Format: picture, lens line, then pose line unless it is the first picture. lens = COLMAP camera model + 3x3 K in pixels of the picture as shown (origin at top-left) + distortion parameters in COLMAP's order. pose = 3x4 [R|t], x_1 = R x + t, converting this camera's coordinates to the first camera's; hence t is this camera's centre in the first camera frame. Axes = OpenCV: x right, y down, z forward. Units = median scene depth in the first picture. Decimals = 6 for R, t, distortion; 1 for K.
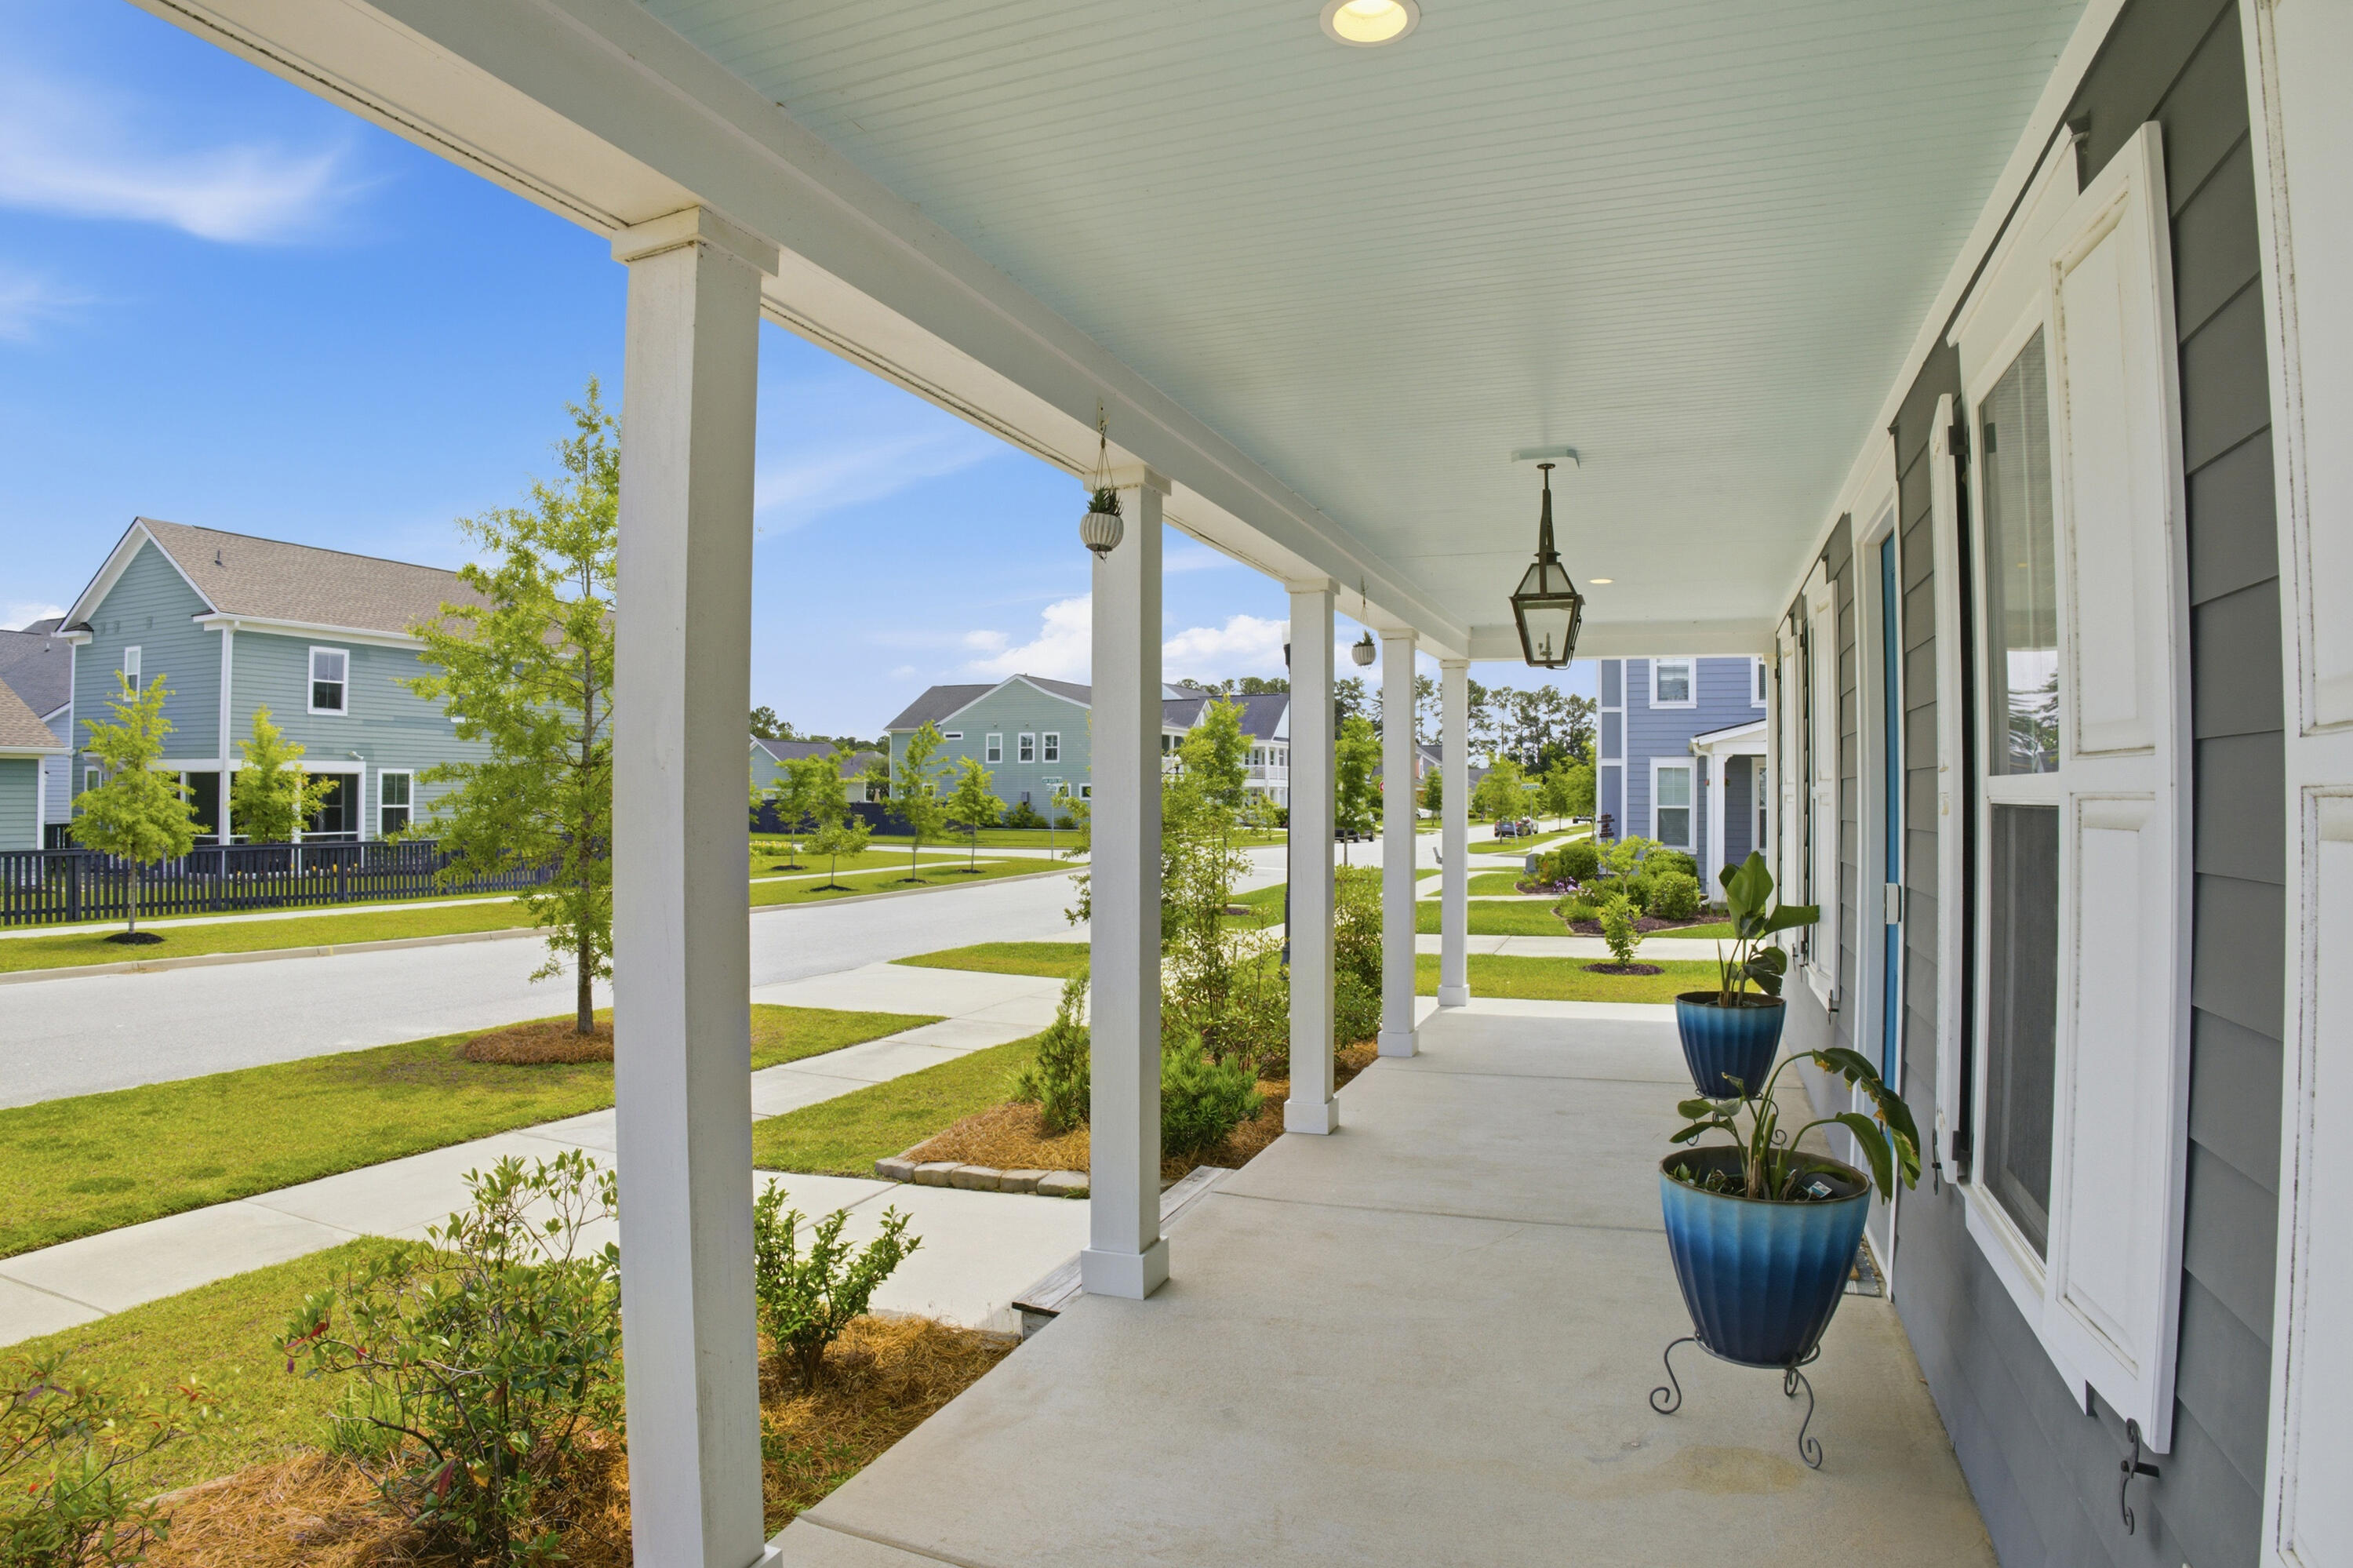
lens RADIAL K [[1291.4, 0, 1176.5], [0, 1291.4, 784.0], [0, 0, 1]] dist [-0.141303, 0.044759]
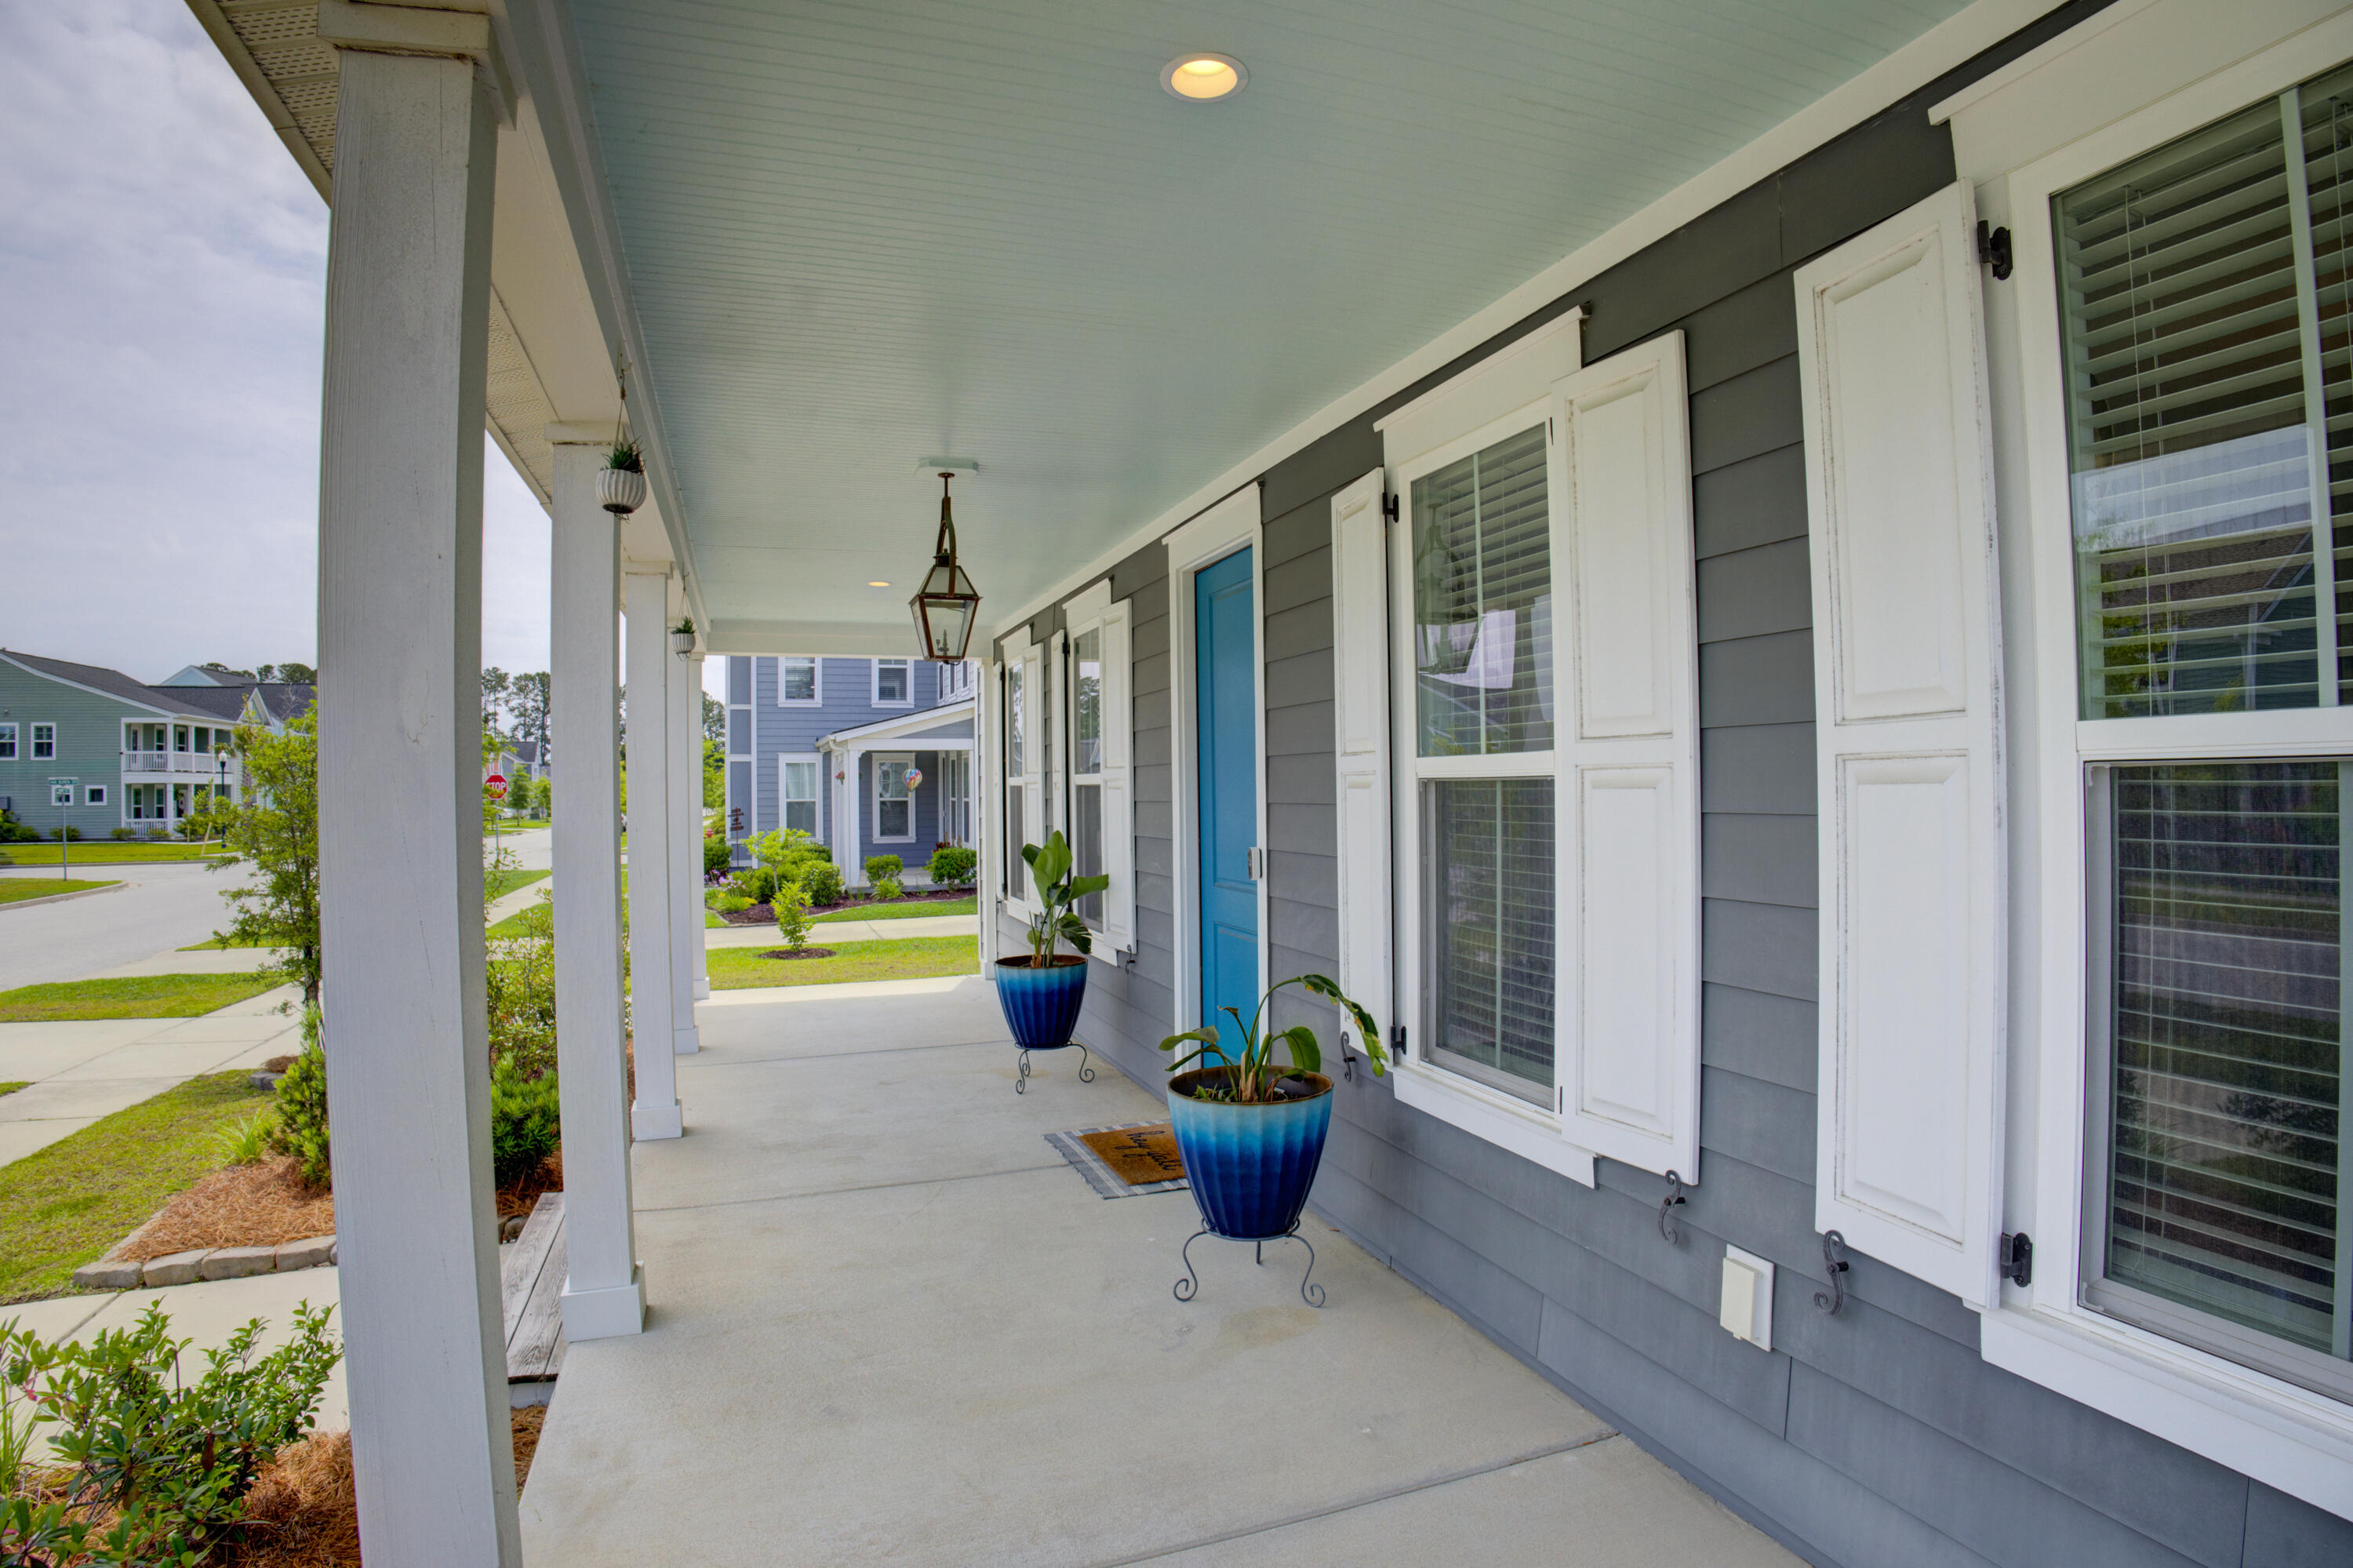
lens RADIAL K [[1252.6, 0, 1171.3], [0, 1252.6, 783.6], [0, 0, 1]] dist [-0.145849, 0.042447]
pose [[0.756378, -0.011123, 0.654041, -0.210603], [0.009587, 0.999937, 0.005919, 0.005525], [-0.654065, 0.001793, 0.756436, 0.067423]]
